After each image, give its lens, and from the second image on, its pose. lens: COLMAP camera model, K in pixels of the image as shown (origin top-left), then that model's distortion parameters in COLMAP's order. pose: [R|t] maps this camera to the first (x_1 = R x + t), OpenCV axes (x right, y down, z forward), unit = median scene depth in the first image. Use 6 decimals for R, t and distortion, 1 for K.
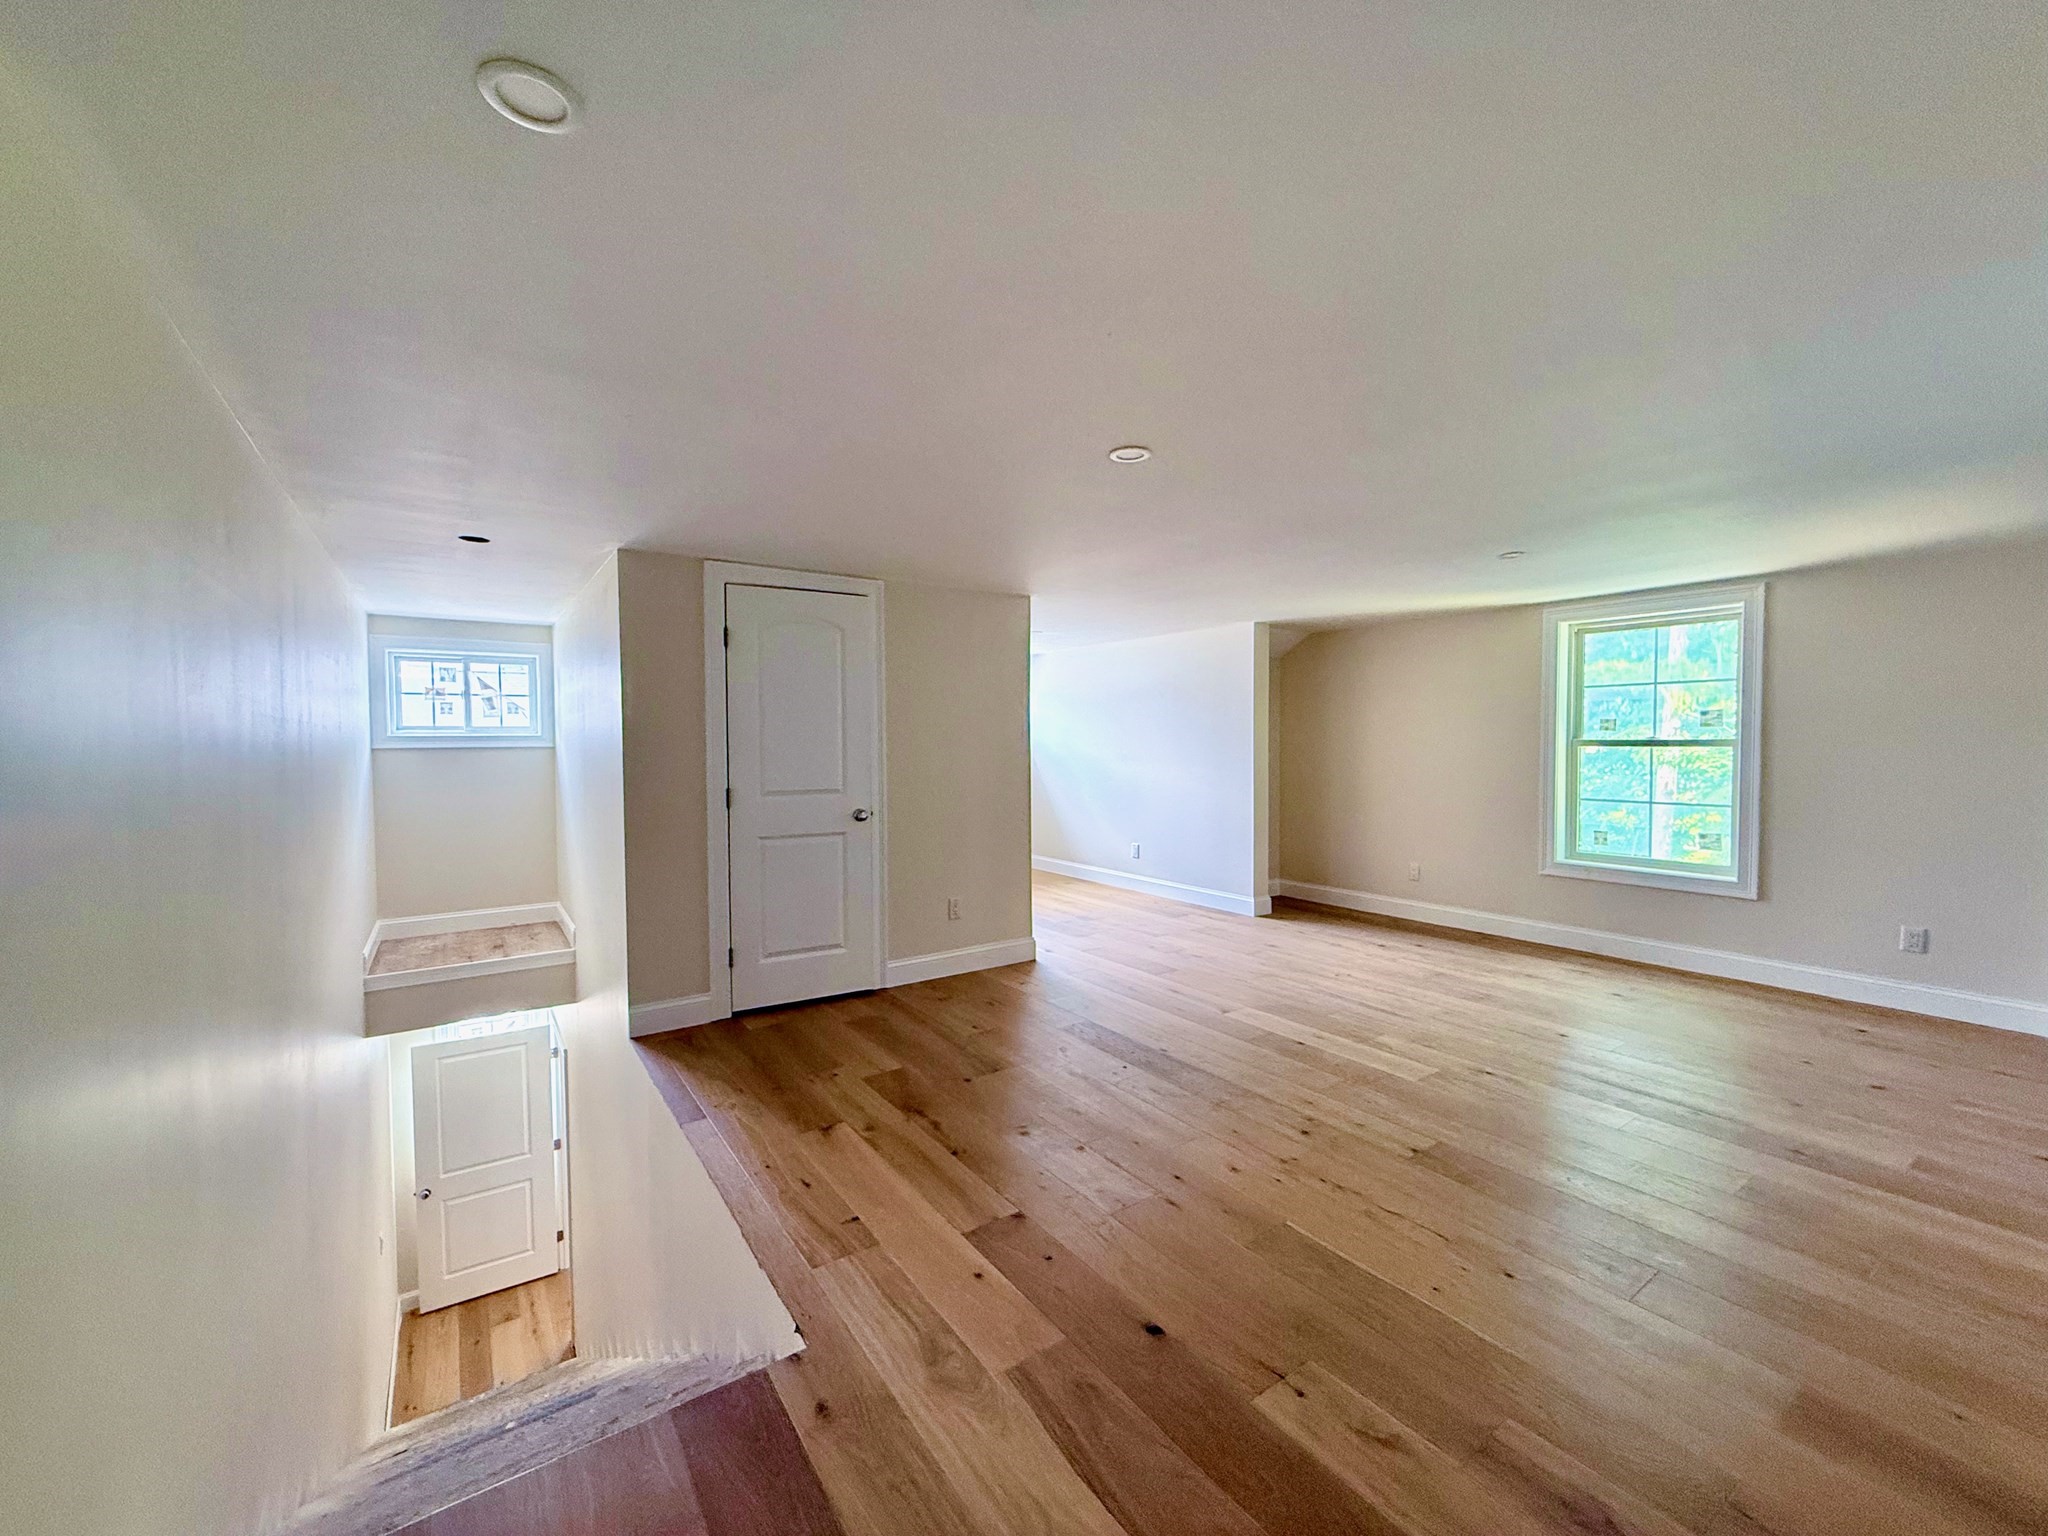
lens RADIAL K [[822.4, 0, 1024.0], [0, 822.4, 768.0], [0, 0, 1]] dist [-0.001403, 0.000006]
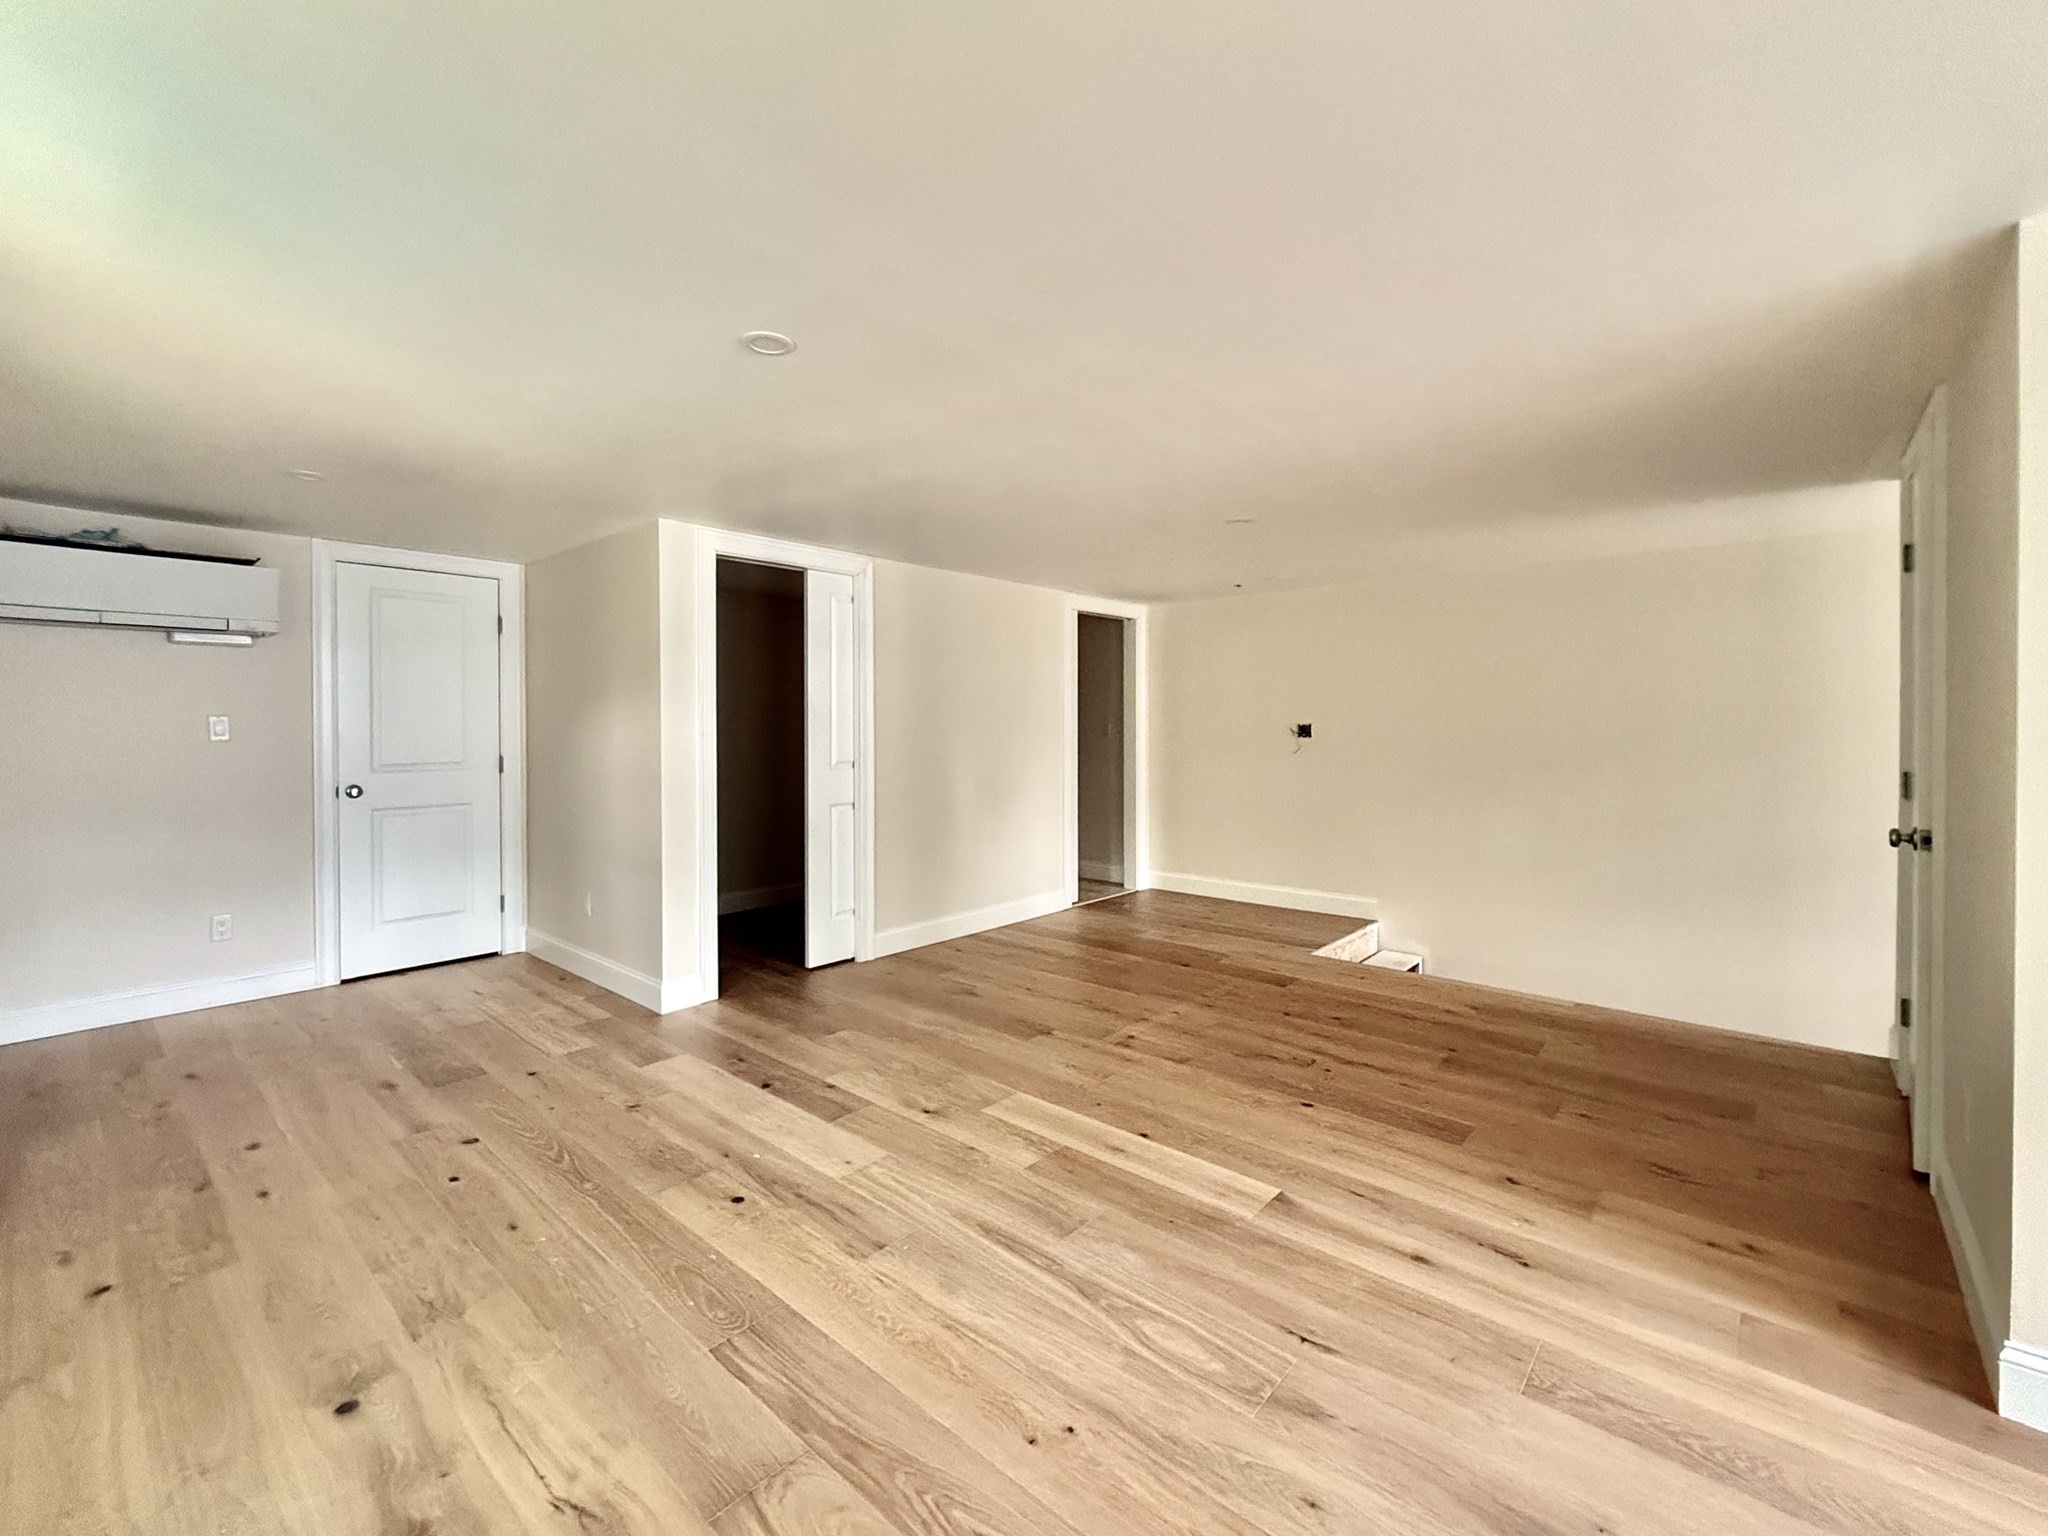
lens RADIAL K [[865.9, 0, 1025.8], [0, 865.9, 731.9], [0, 0, 1]] dist [-0.001660, 0.000633]
pose [[-0.971075, 0.010015, -0.238565, 0.603695], [-0.000625, 0.999010, 0.044479, -0.045506], [0.238774, 0.043342, -0.970107, 1.663532]]
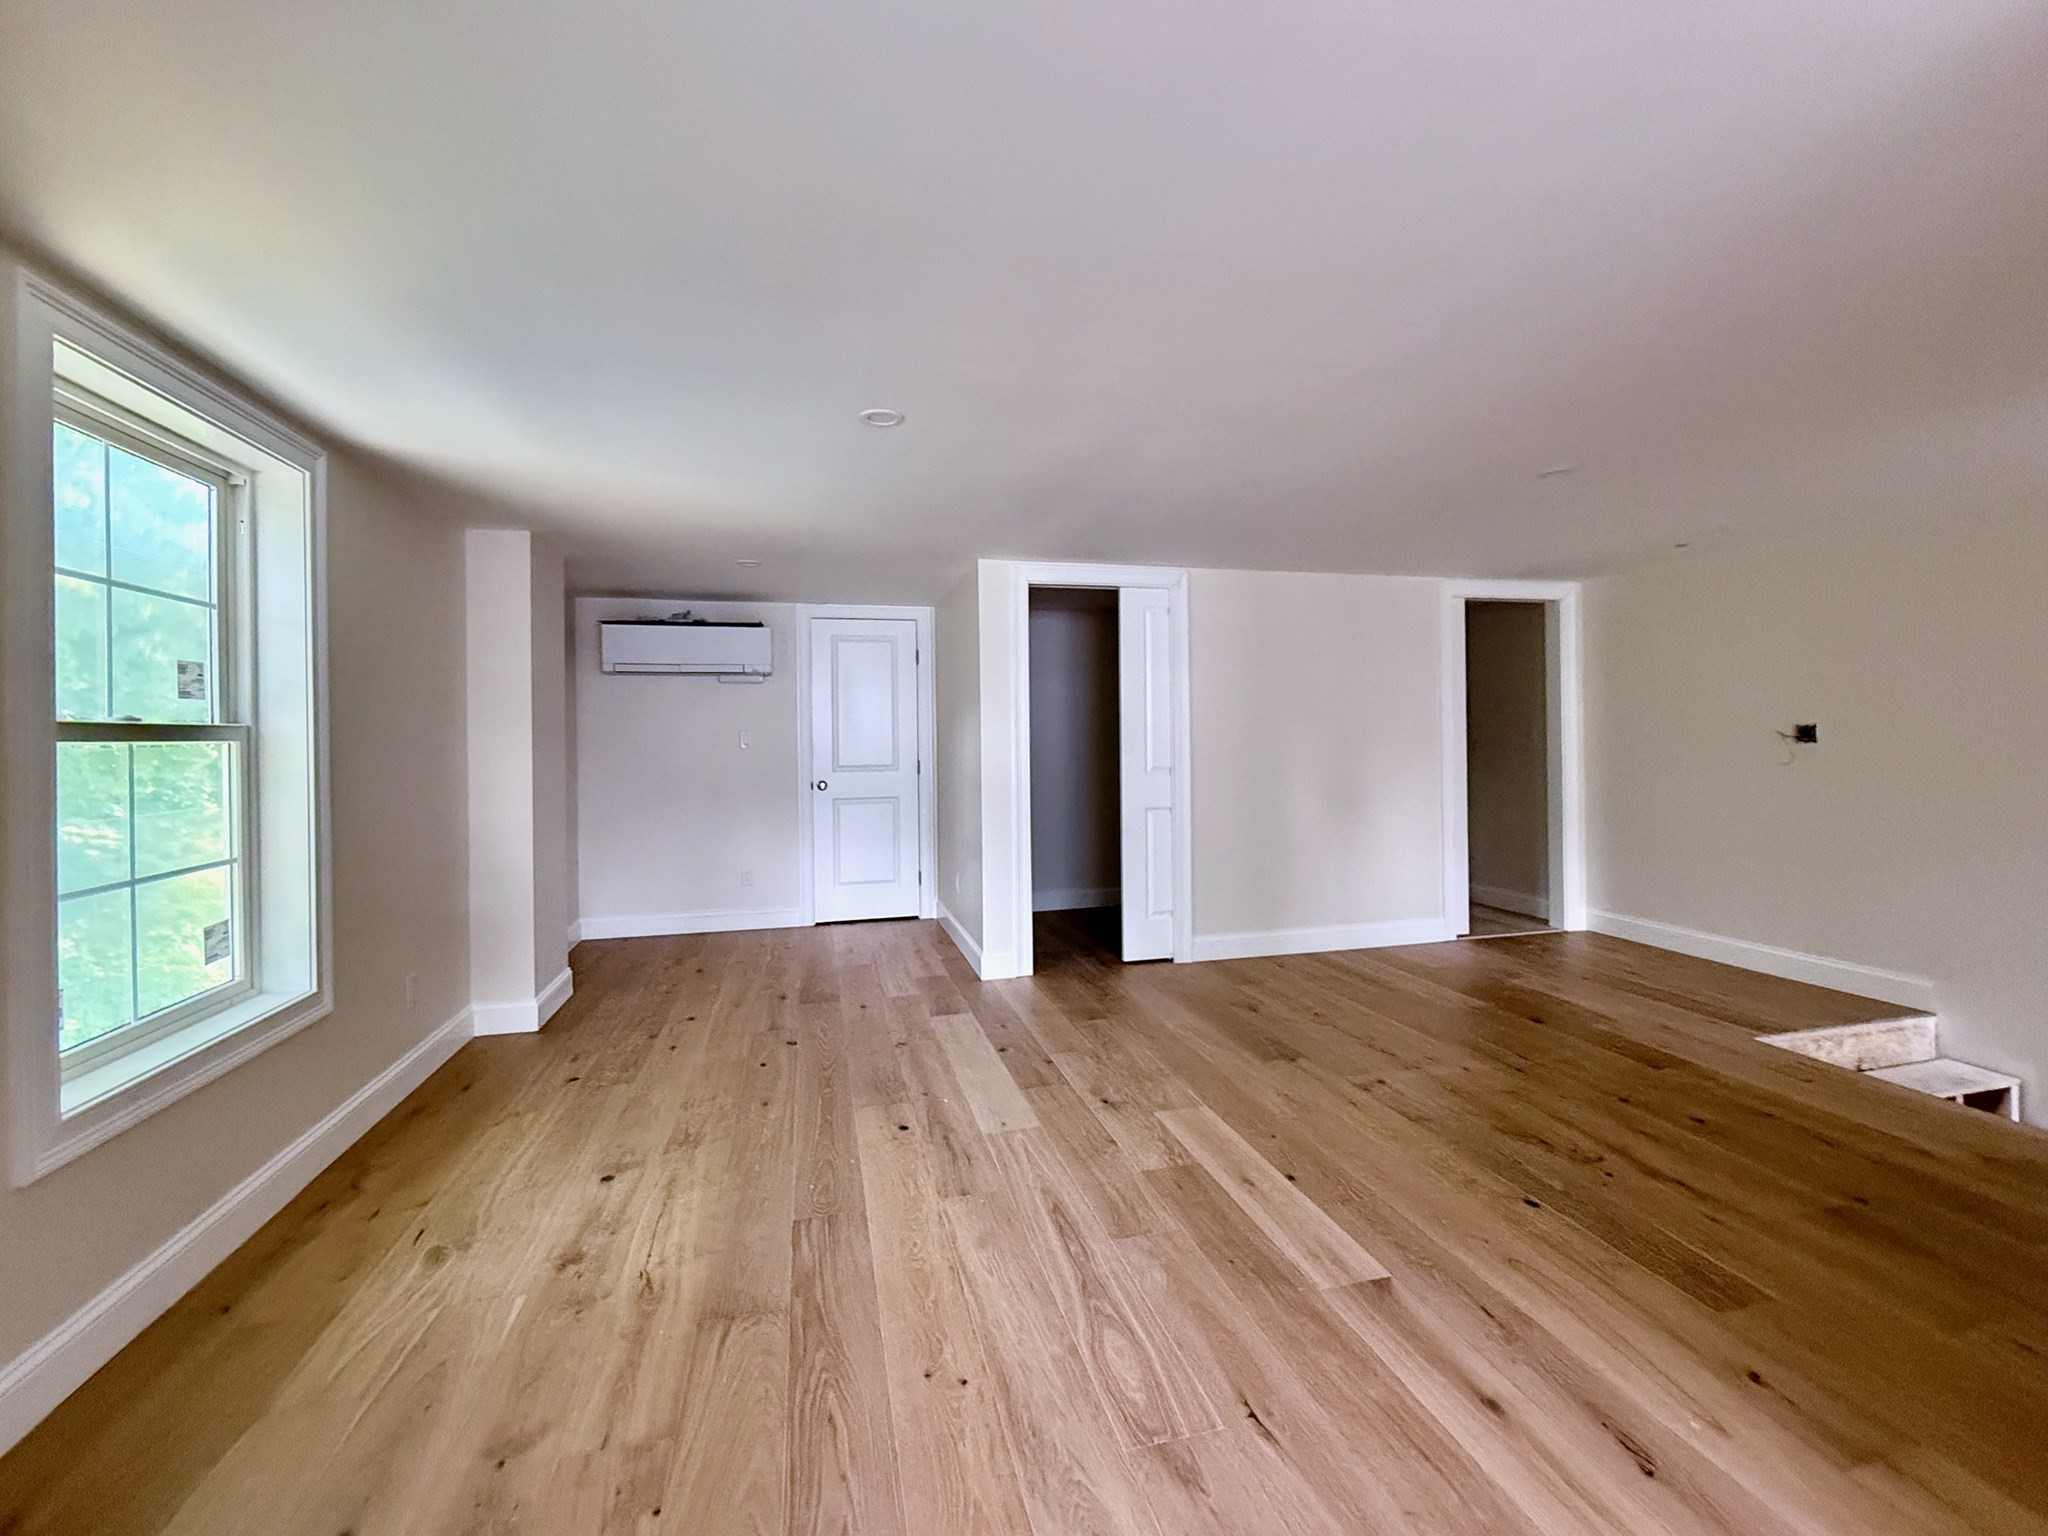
lens RADIAL K [[865.9, 0, 1025.8], [0, 865.9, 731.9], [0, 0, 1]] dist [-0.001660, 0.000633]
pose [[-0.936591, 0.019986, 0.349854, 0.284792], [0.030237, 0.999258, 0.023862, -0.037482], [-0.349117, 0.032928, -0.936500, 1.676935]]
